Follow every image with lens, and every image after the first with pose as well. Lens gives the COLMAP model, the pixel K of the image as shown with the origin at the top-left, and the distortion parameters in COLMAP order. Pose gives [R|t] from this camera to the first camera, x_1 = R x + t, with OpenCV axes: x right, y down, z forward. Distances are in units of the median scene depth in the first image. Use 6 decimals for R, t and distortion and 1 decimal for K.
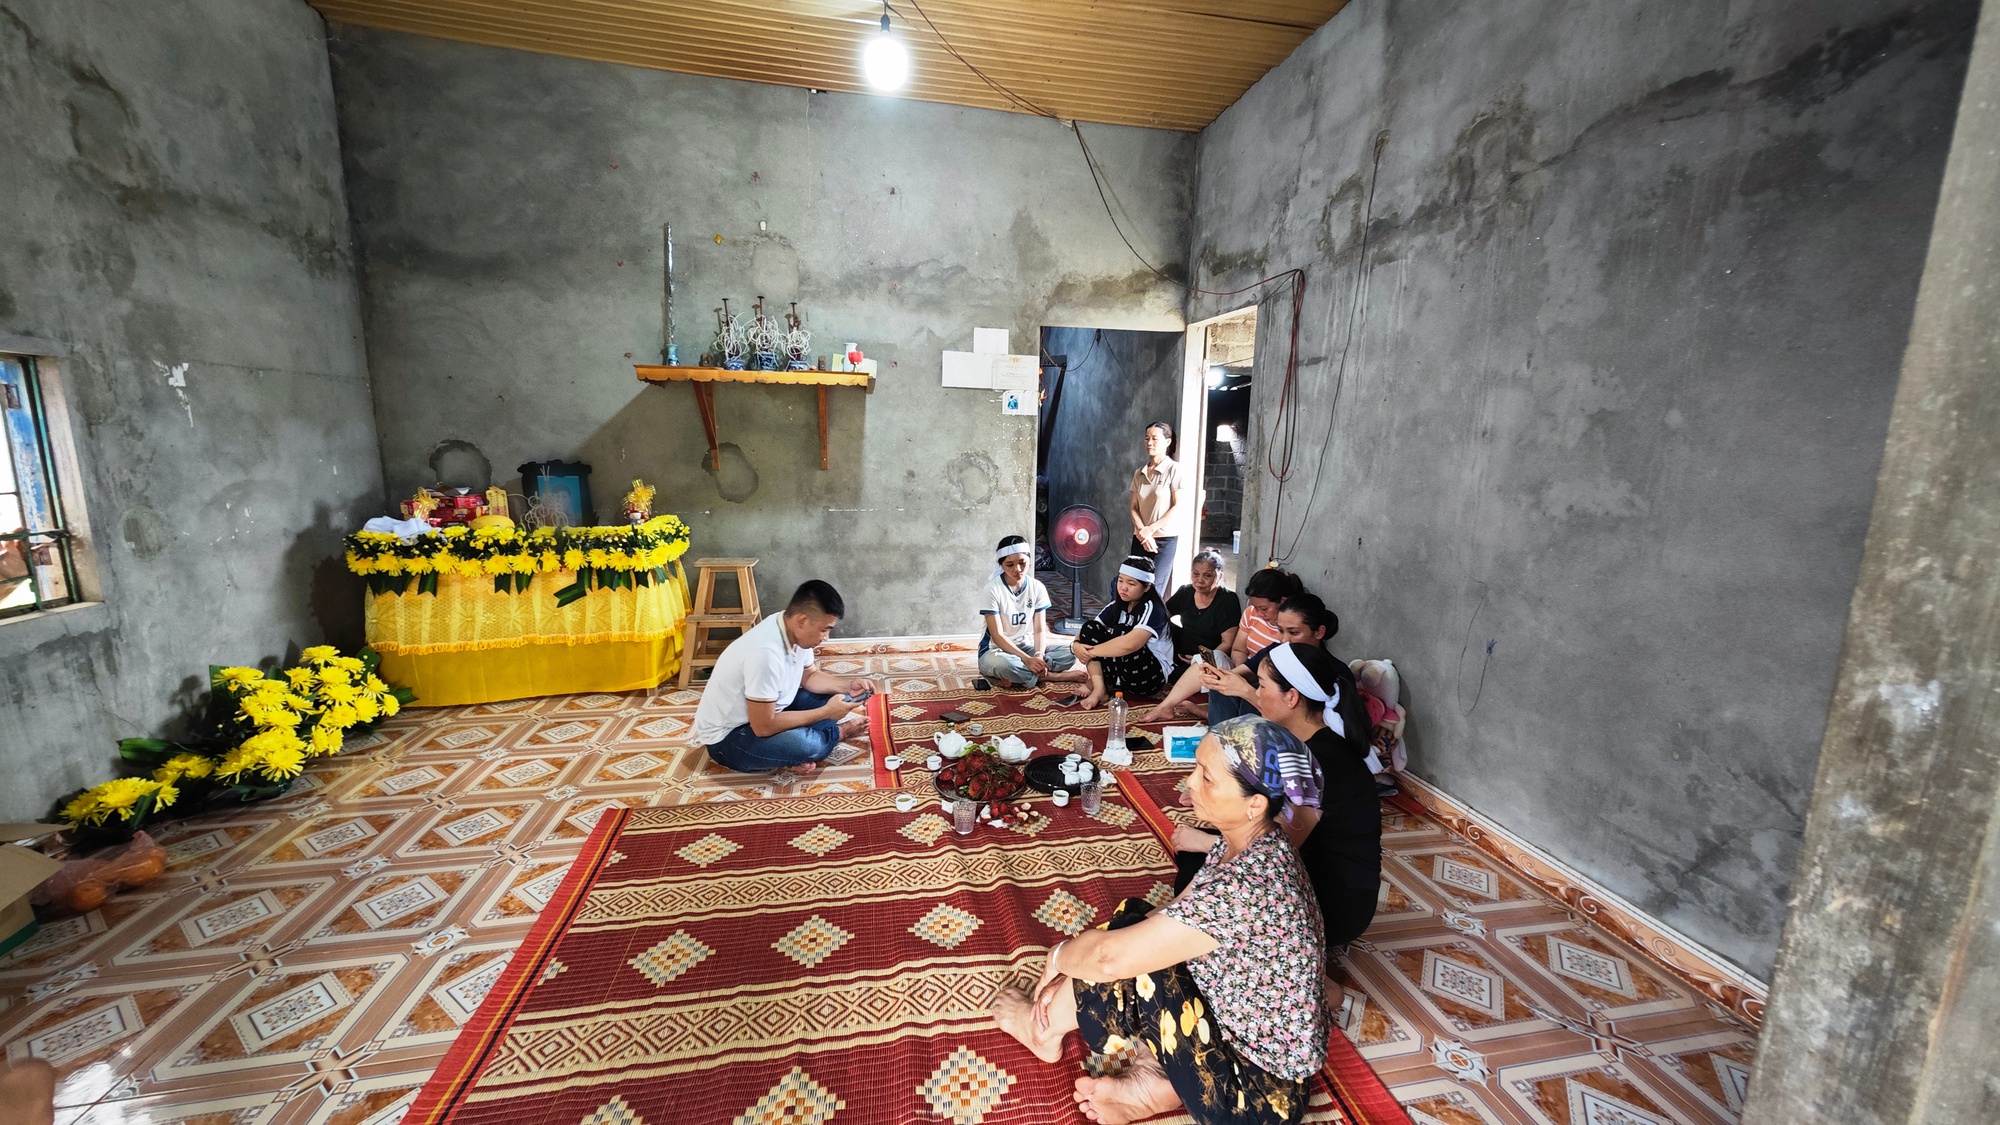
lens RADIAL K [[715.3, 0, 1000.5], [0, 715.3, 563.1], [0, 0, 1]] dist [-0.000287, 0.000007]
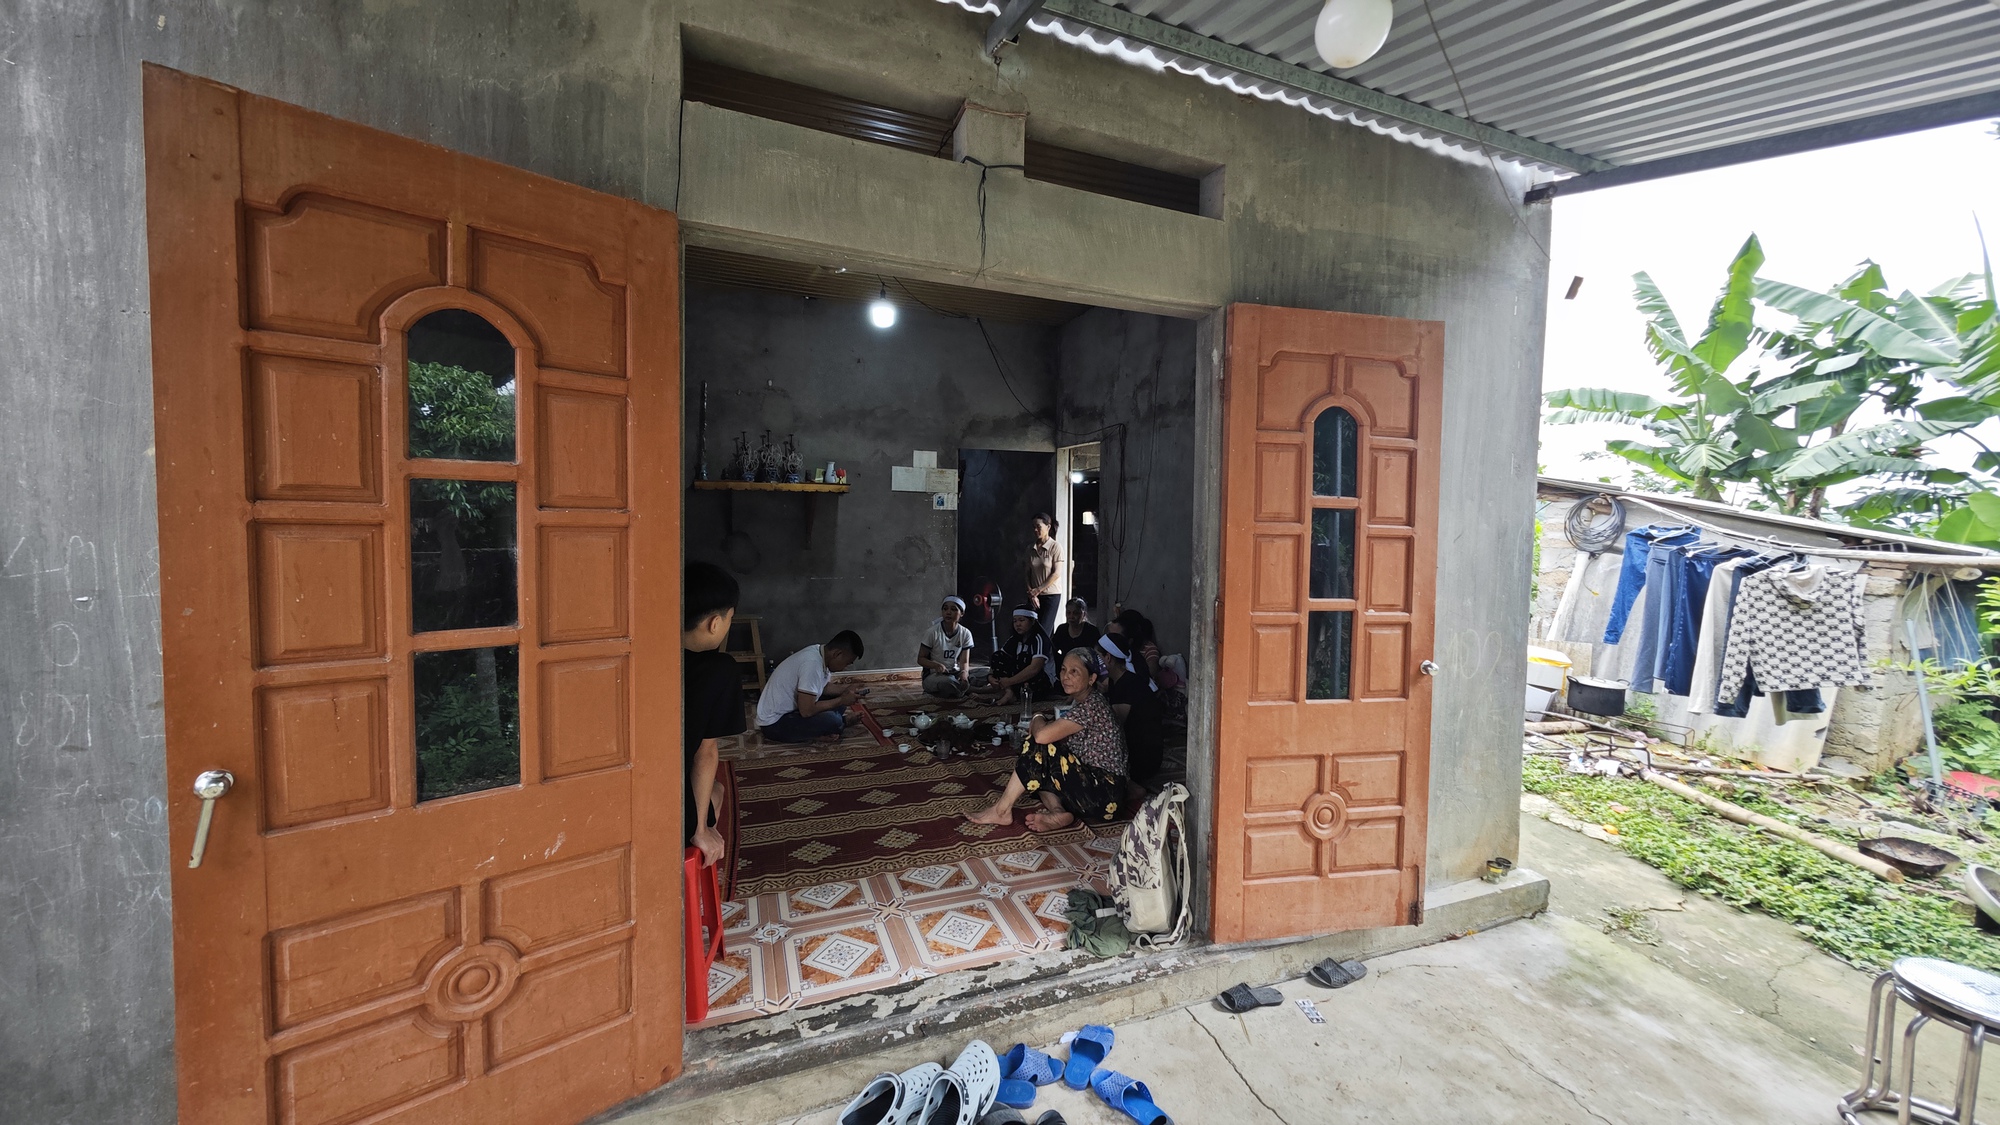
lens RADIAL K [[715.3, 0, 999.1], [0, 715.3, 560.7], [0, 0, 1]] dist [-0.000287, 0.000007]
pose [[0.984960, -0.015464, 0.172087, -0.117164], [0.034955, 0.993226, -0.110820, 0.056592], [-0.169208, 0.115168, 0.978828, -0.410322]]
